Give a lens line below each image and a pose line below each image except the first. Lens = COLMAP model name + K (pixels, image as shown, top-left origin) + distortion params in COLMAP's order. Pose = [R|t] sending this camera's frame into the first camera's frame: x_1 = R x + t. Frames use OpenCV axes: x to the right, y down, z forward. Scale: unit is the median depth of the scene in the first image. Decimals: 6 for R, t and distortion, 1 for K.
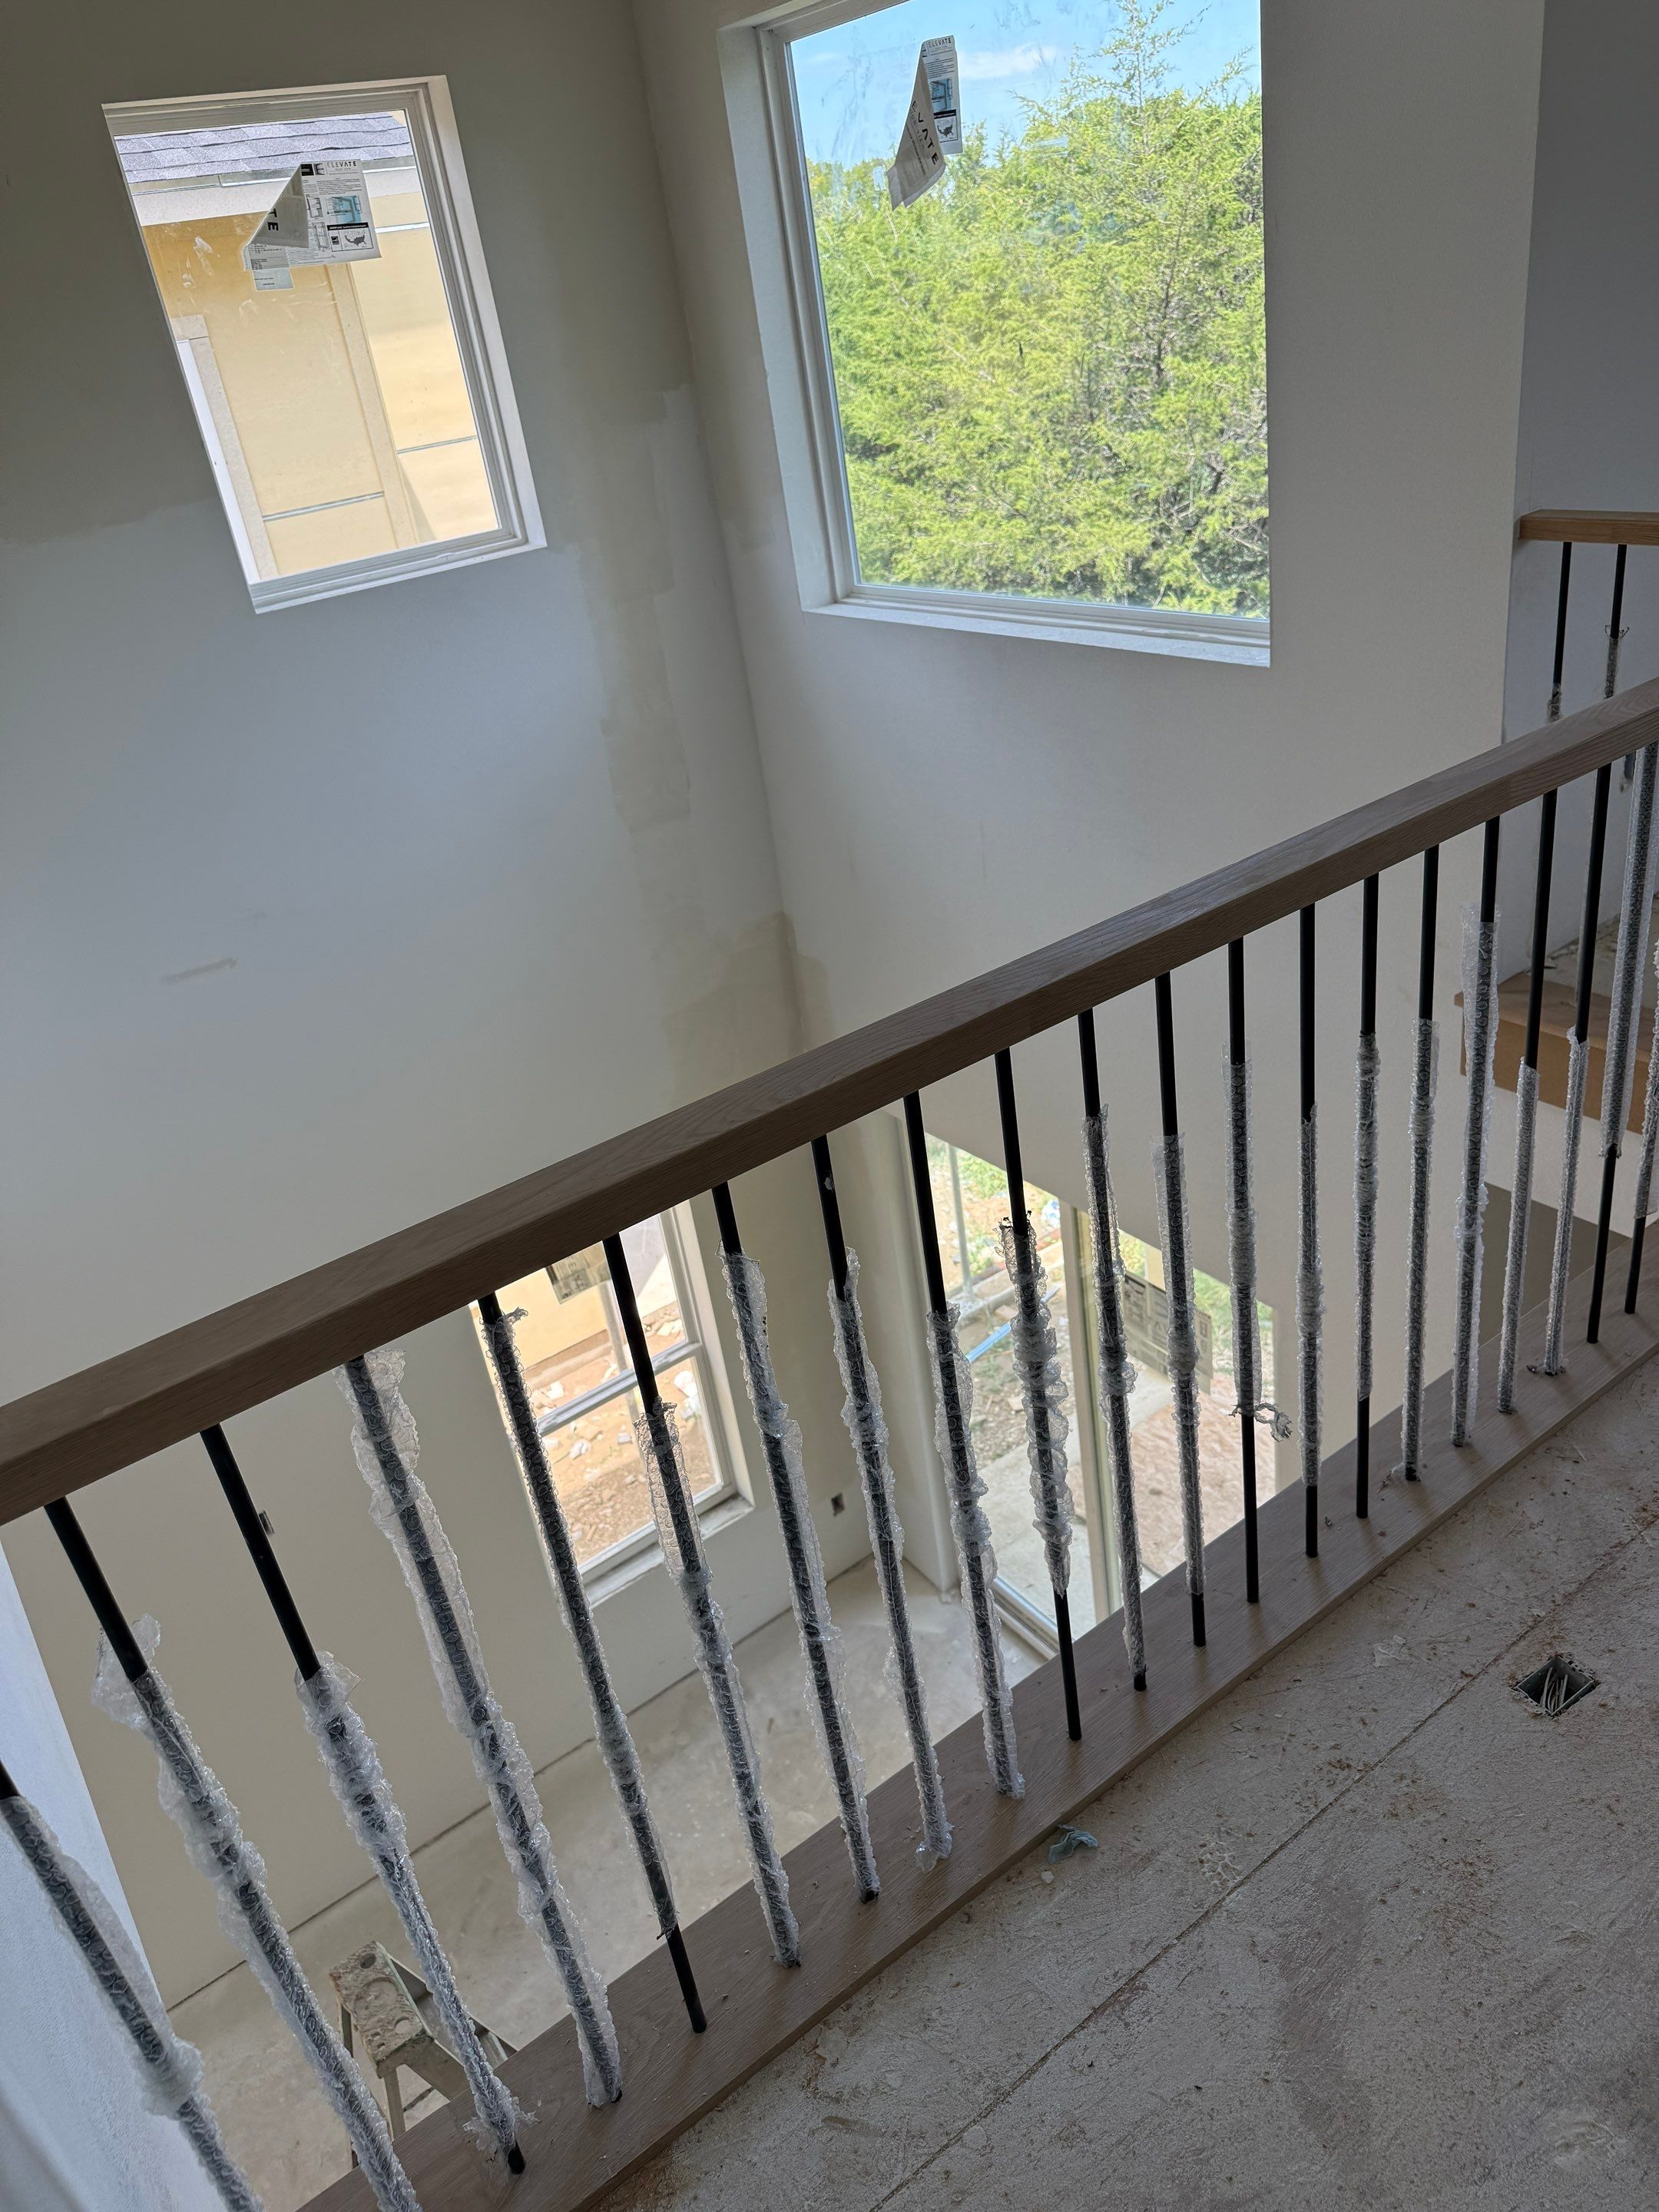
lens RADIAL K [[1549.6, 0, 827.7], [0, 1549.6, 1104.6], [0, 0, 1]] dist [0.040897, -0.044520]
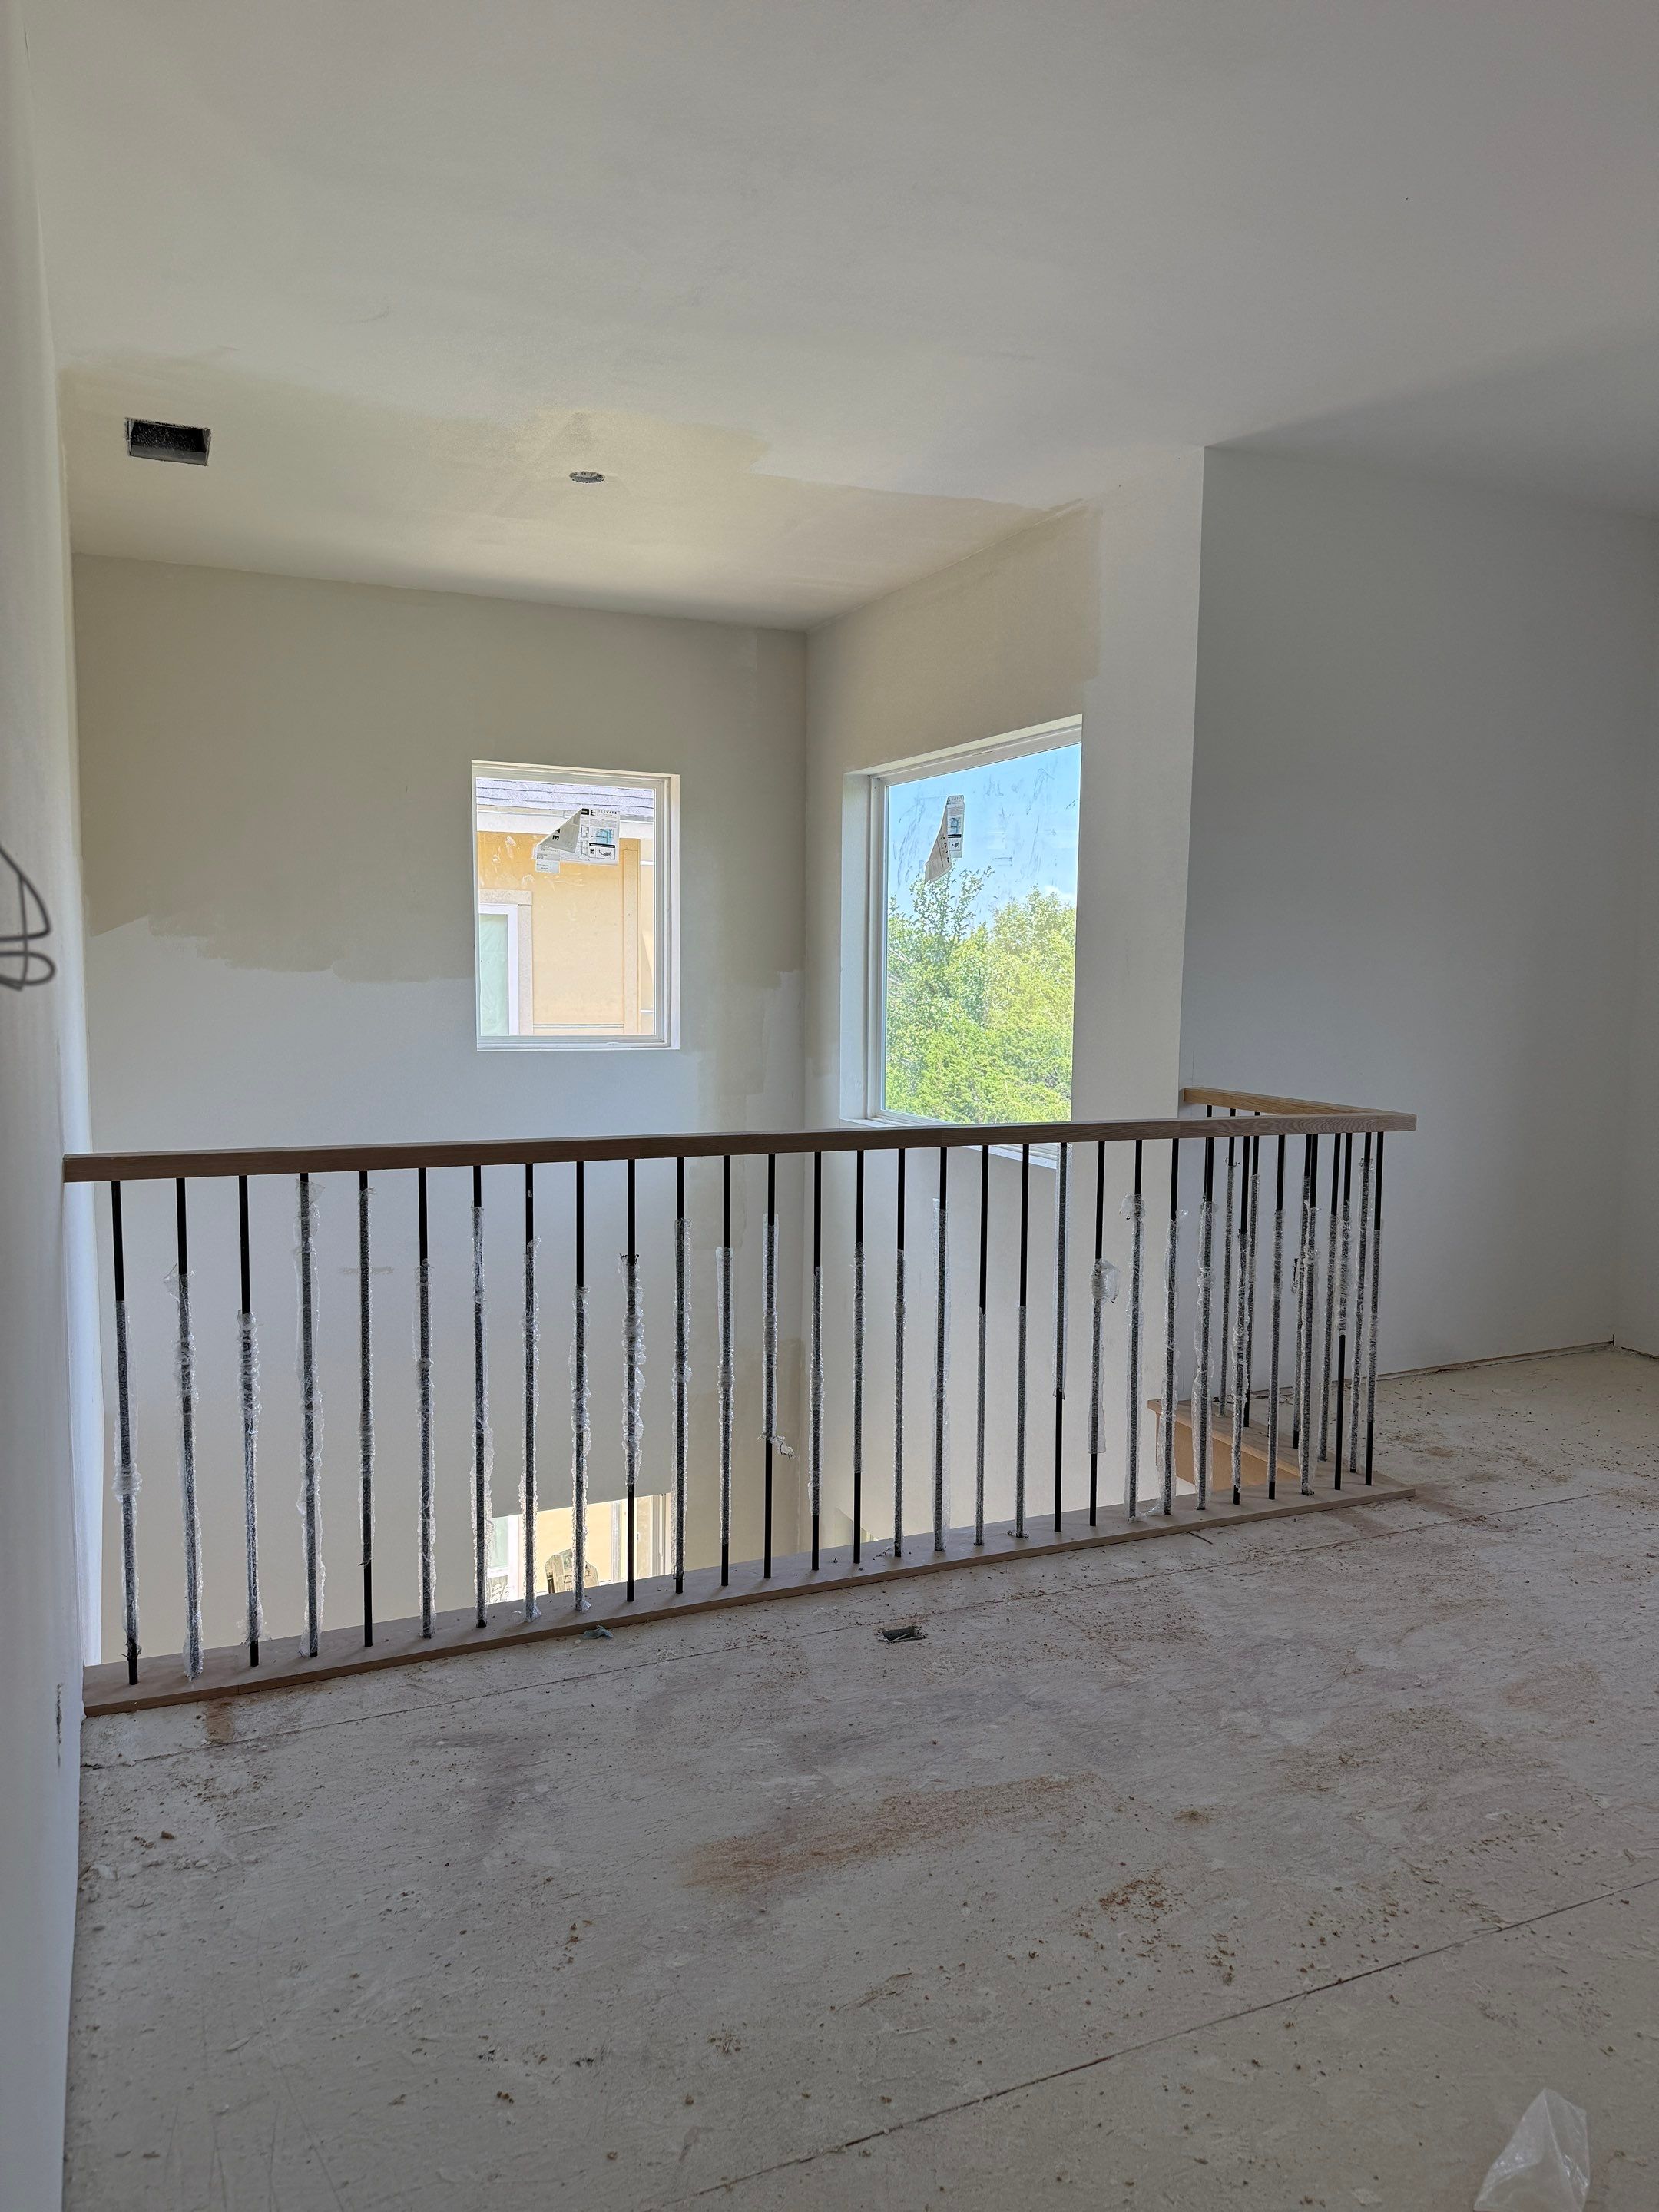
lens RADIAL K [[1549.6, 0, 826.8], [0, 1549.6, 1109.9], [0, 0, 1]] dist [0.040897, -0.044520]
pose [[0.968871, 0.171690, -0.178361, 0.270261], [-0.226119, 0.907034, -0.355189, 0.217003], [0.100797, 0.384463, 0.917621, -0.365572]]
